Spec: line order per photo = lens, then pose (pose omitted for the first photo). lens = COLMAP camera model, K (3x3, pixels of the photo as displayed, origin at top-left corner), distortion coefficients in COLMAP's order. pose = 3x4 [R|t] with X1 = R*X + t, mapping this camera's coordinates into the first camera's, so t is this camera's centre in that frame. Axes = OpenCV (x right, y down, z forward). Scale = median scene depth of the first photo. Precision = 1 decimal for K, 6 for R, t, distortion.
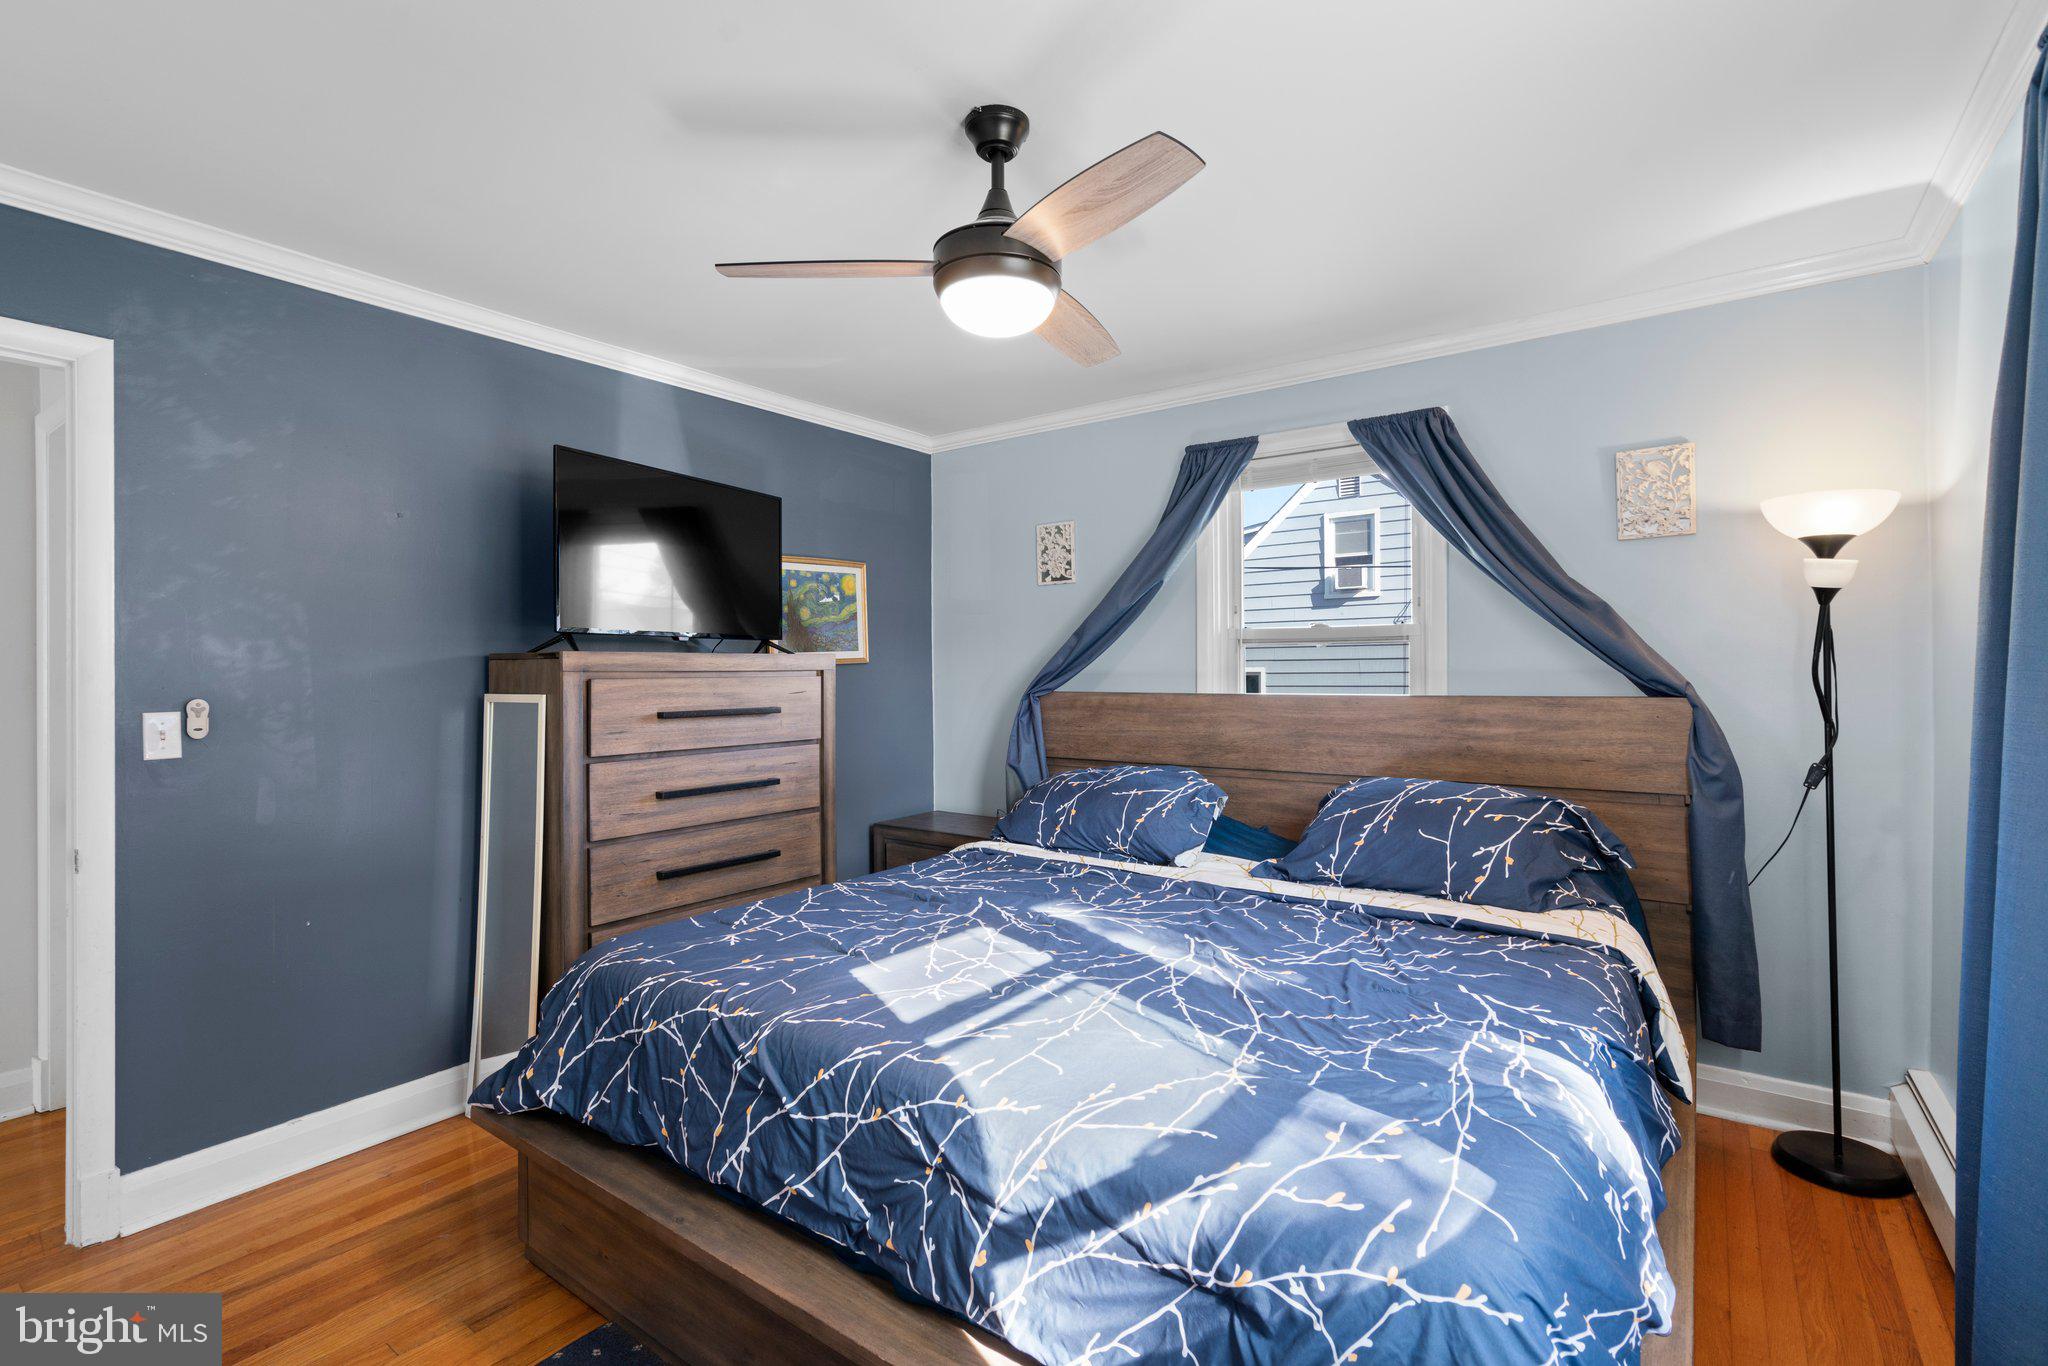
lens RADIAL K [[930.9, 0, 1010.1], [0, 930.9, 659.3], [0, 0, 1]] dist [-0.006949, 0.001368]
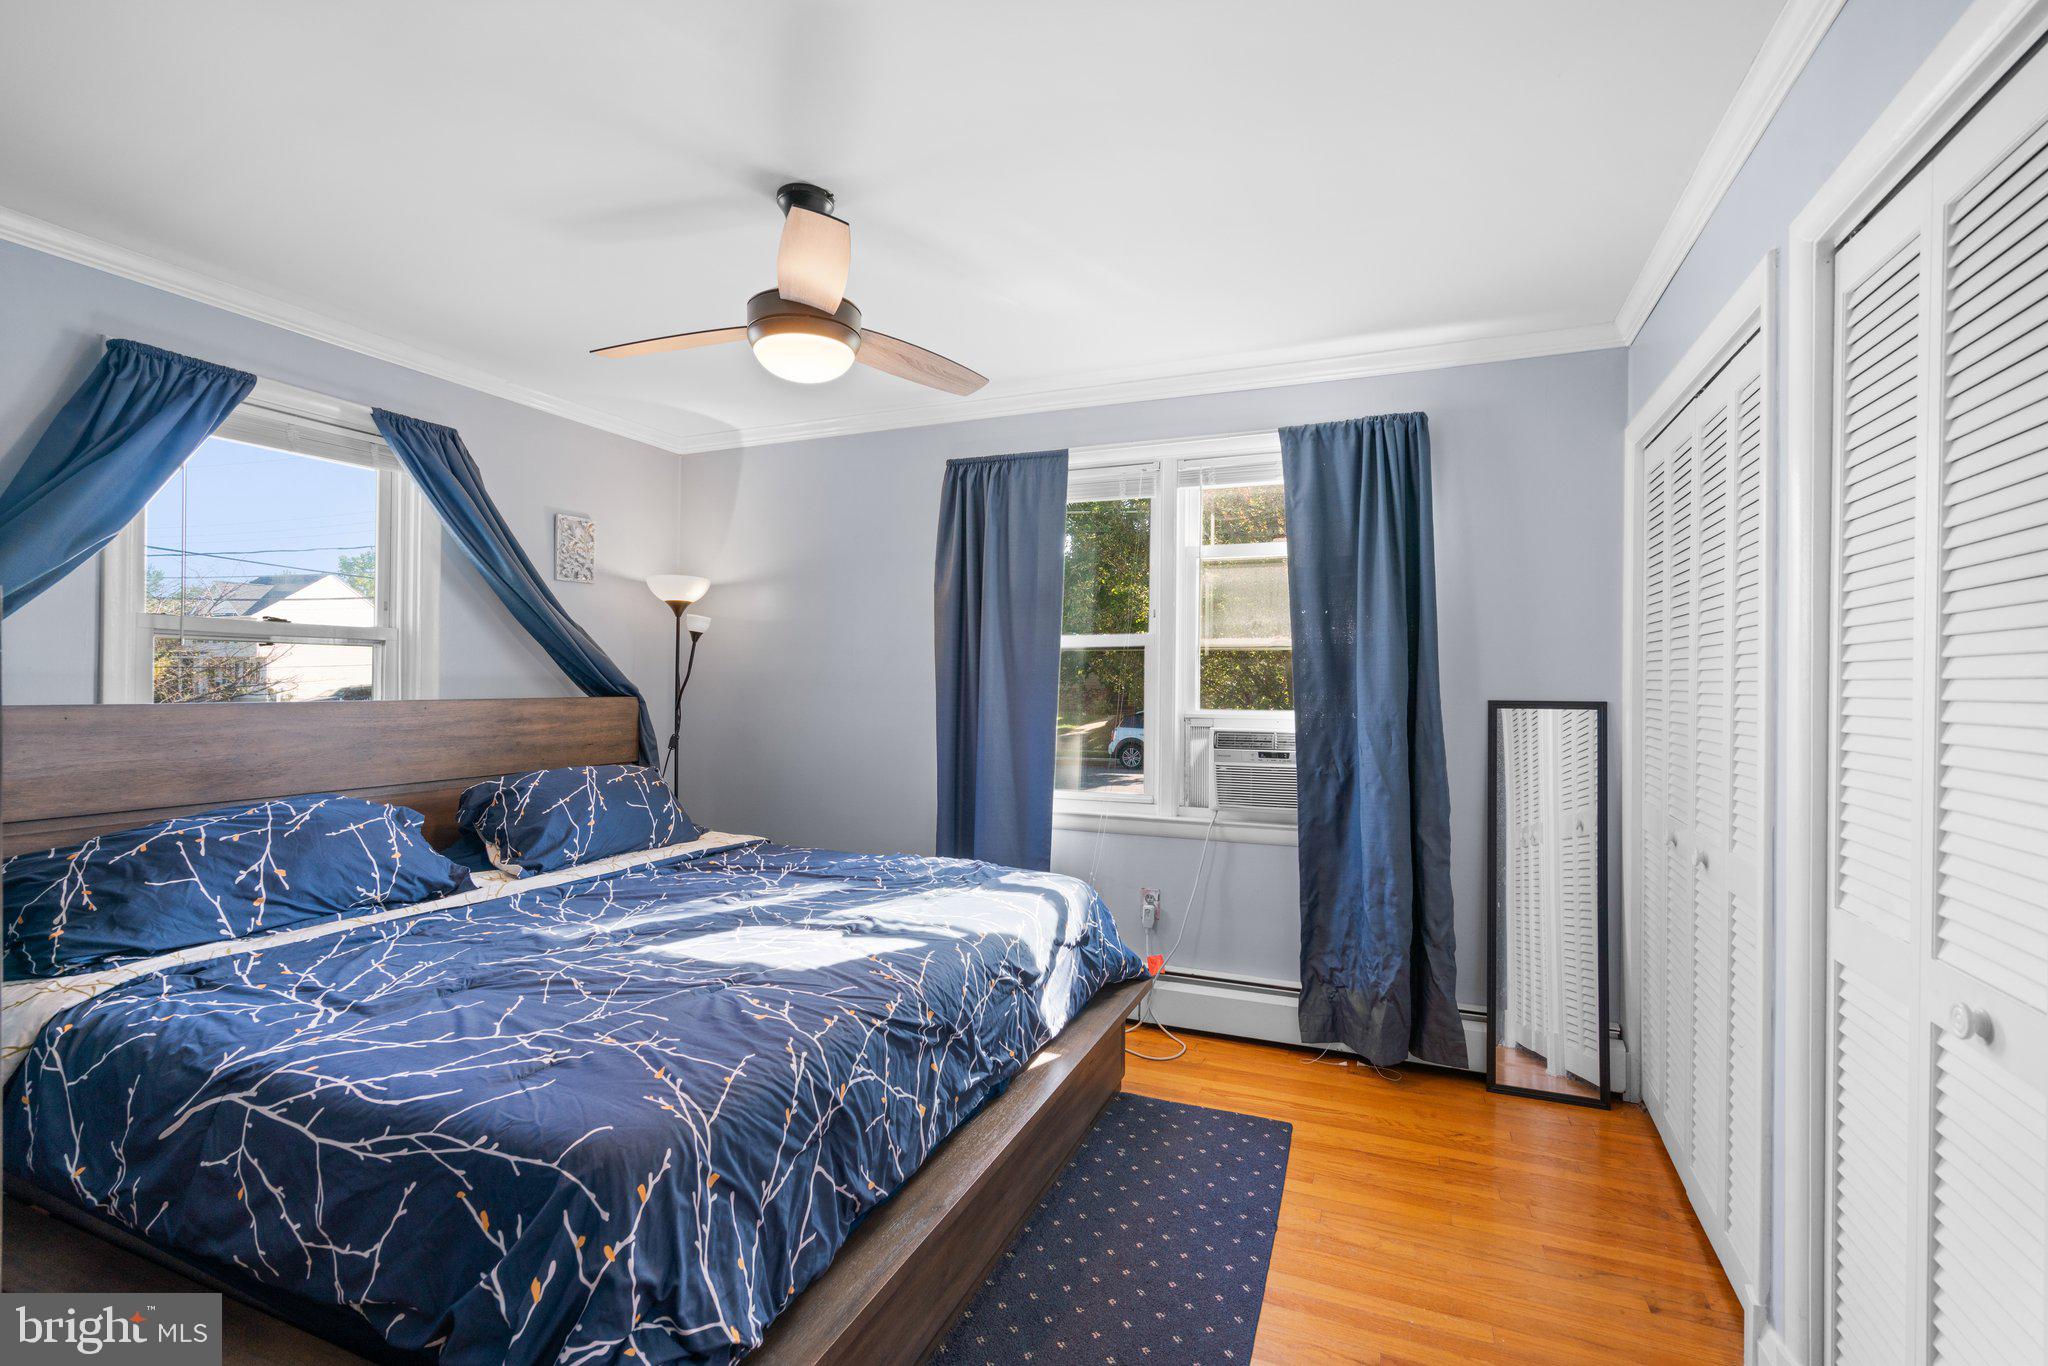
lens RADIAL K [[944.3, 0, 1024.1], [0, 944.3, 669.6], [0, 0, 1]] dist [0.000241, 0.000968]
pose [[-0.248602, 0.017310, 0.968451, -0.807827], [-0.018869, 0.999564, -0.022710, 0.018148], [-0.968422, -0.023920, -0.248167, 0.679891]]
